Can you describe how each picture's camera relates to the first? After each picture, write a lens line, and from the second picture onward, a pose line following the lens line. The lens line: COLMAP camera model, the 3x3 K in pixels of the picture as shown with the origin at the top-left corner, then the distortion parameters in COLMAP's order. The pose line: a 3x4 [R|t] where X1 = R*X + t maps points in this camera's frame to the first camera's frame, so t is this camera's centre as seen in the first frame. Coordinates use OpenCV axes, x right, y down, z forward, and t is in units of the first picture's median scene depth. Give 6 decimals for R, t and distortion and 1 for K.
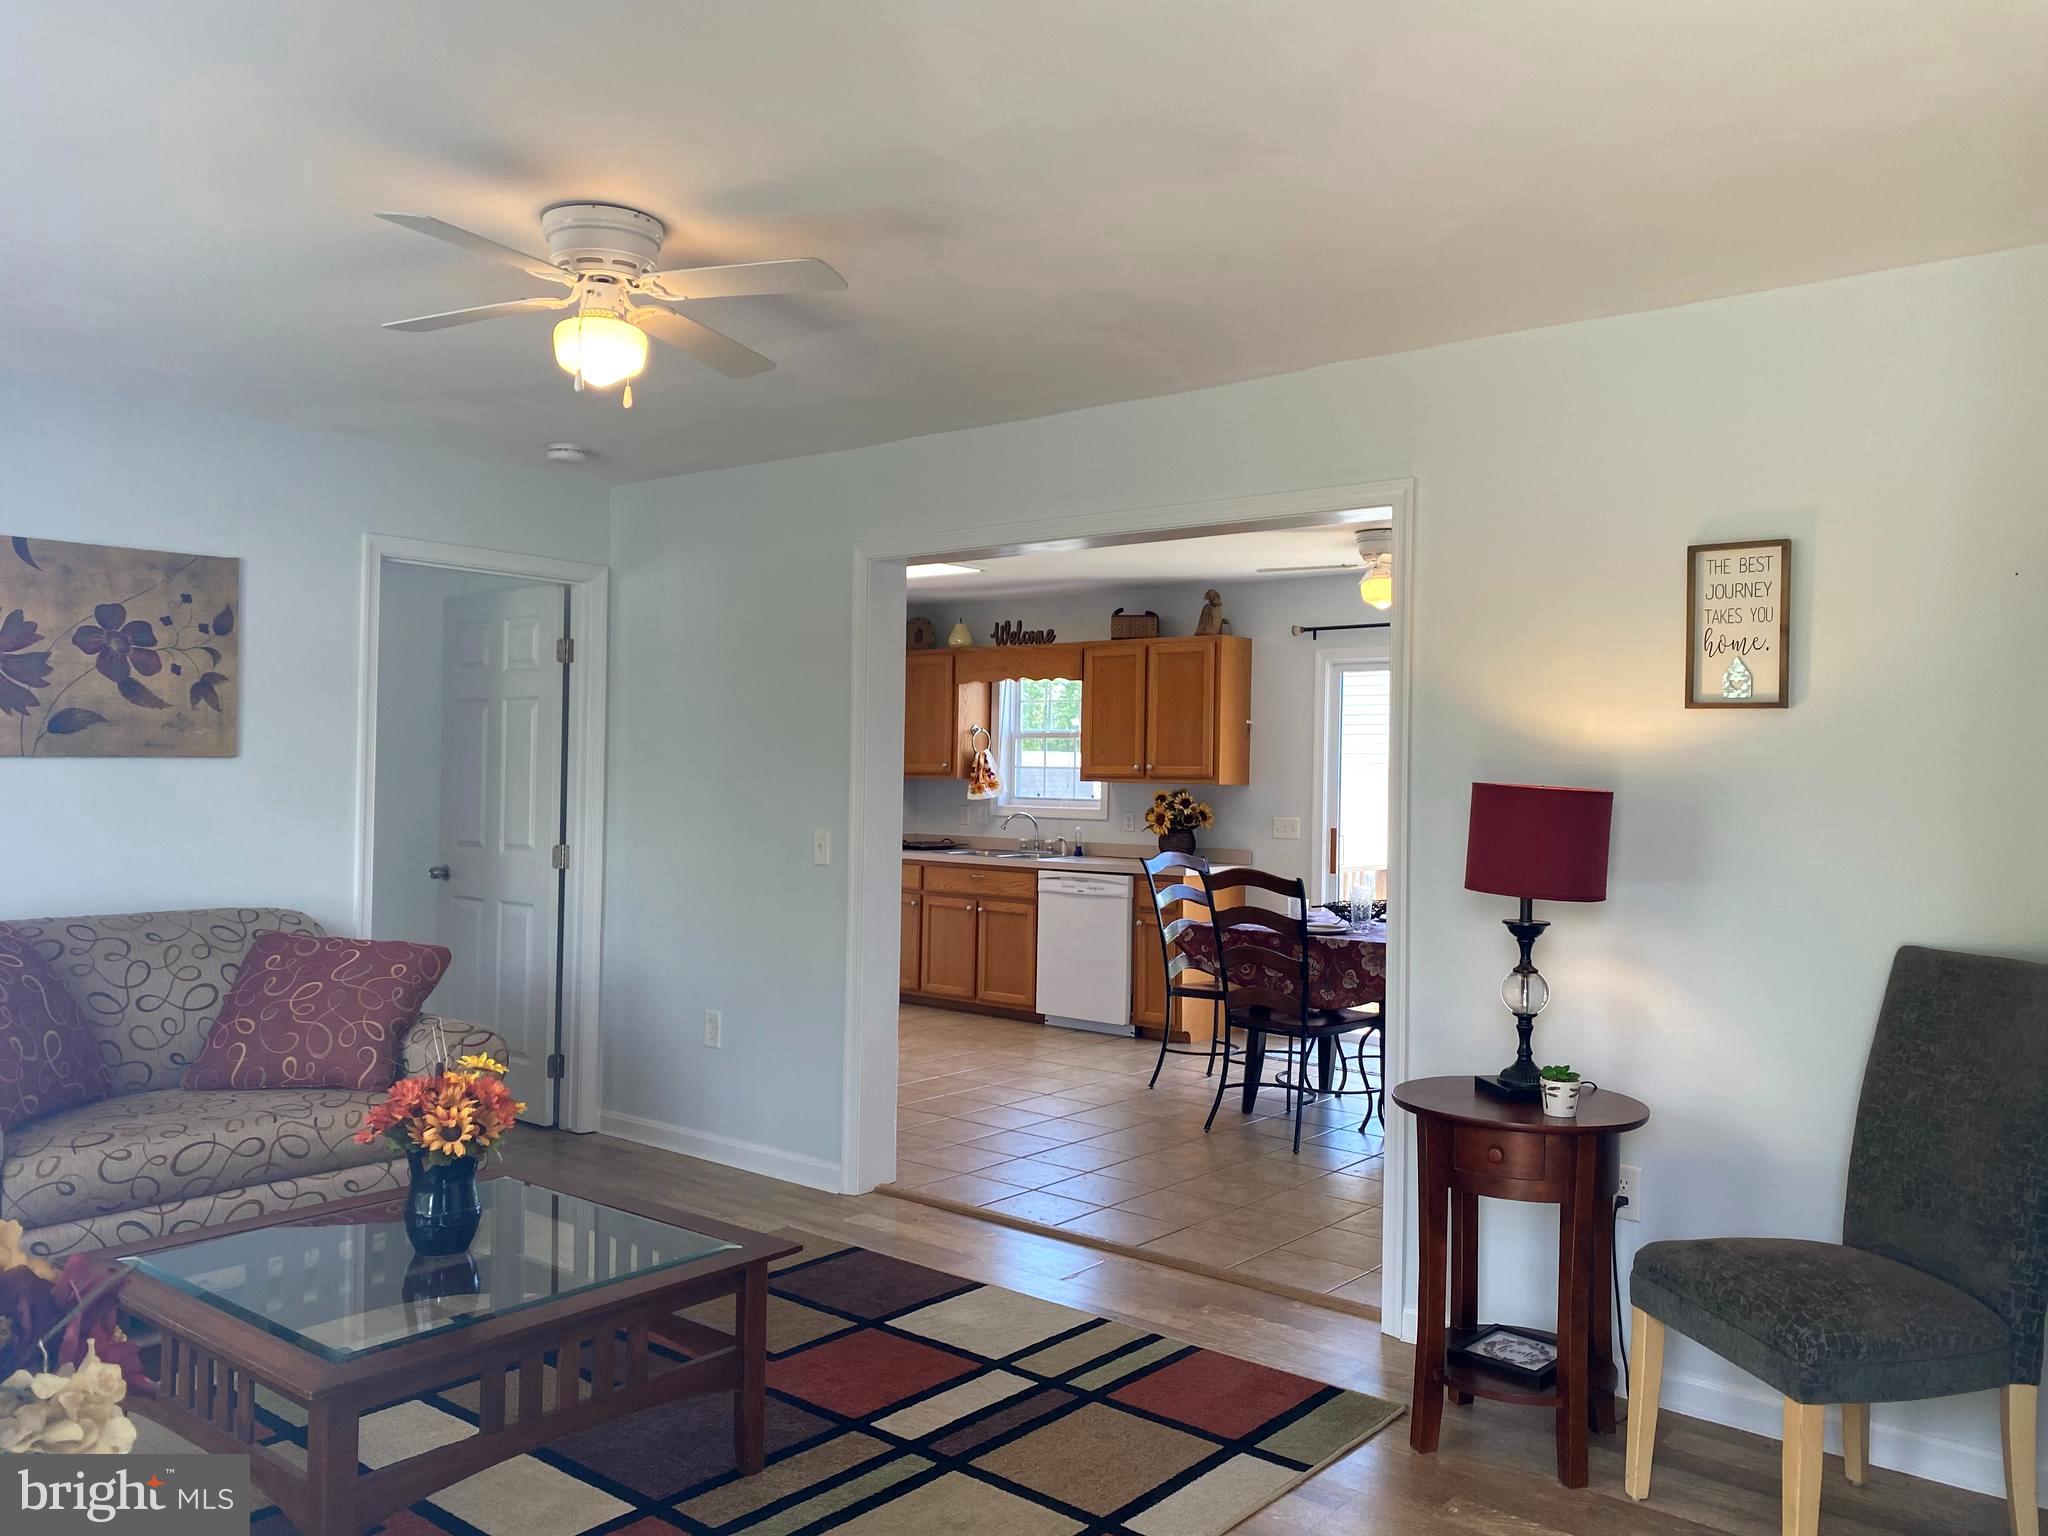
lens RADIAL K [[1579.5, 0, 1027.9], [0, 1579.5, 767.1], [0, 0, 1]] dist [0.047171, -0.076730]
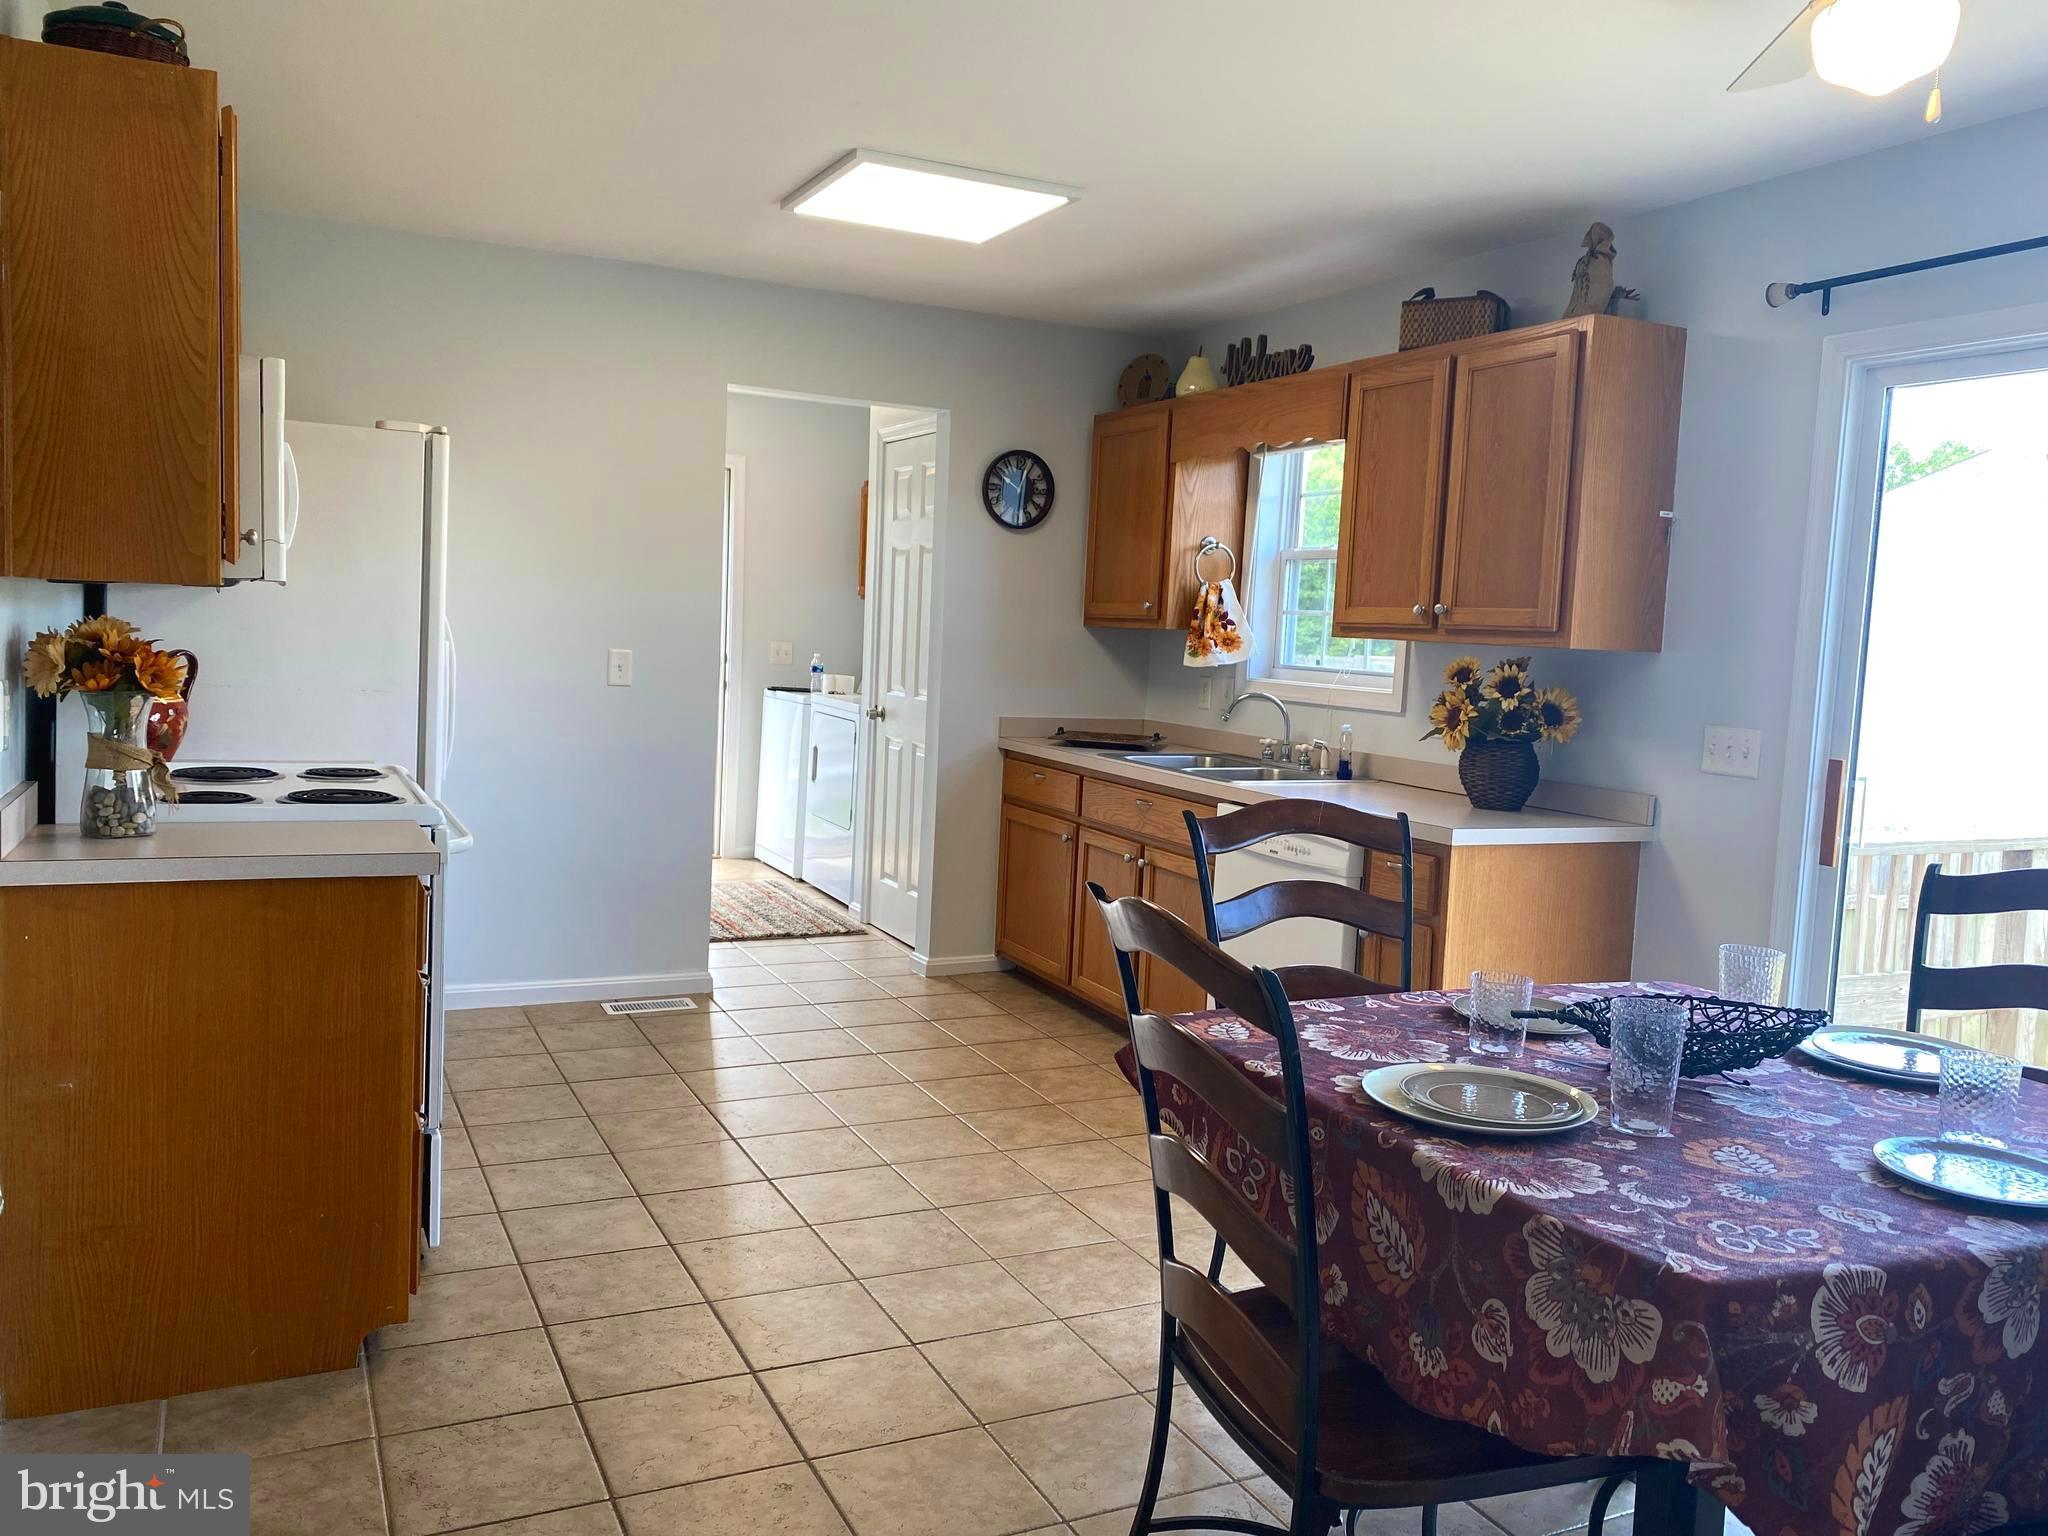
lens RADIAL K [[1579.5, 0, 1023.8], [0, 1579.5, 783.4], [0, 0, 1]] dist [0.047171, -0.076730]
pose [[0.908543, 0.065848, -0.412569, 0.240777], [-0.026587, 0.994612, 0.100196, 0.011234], [0.416944, -0.080063, 0.905399, 0.726919]]
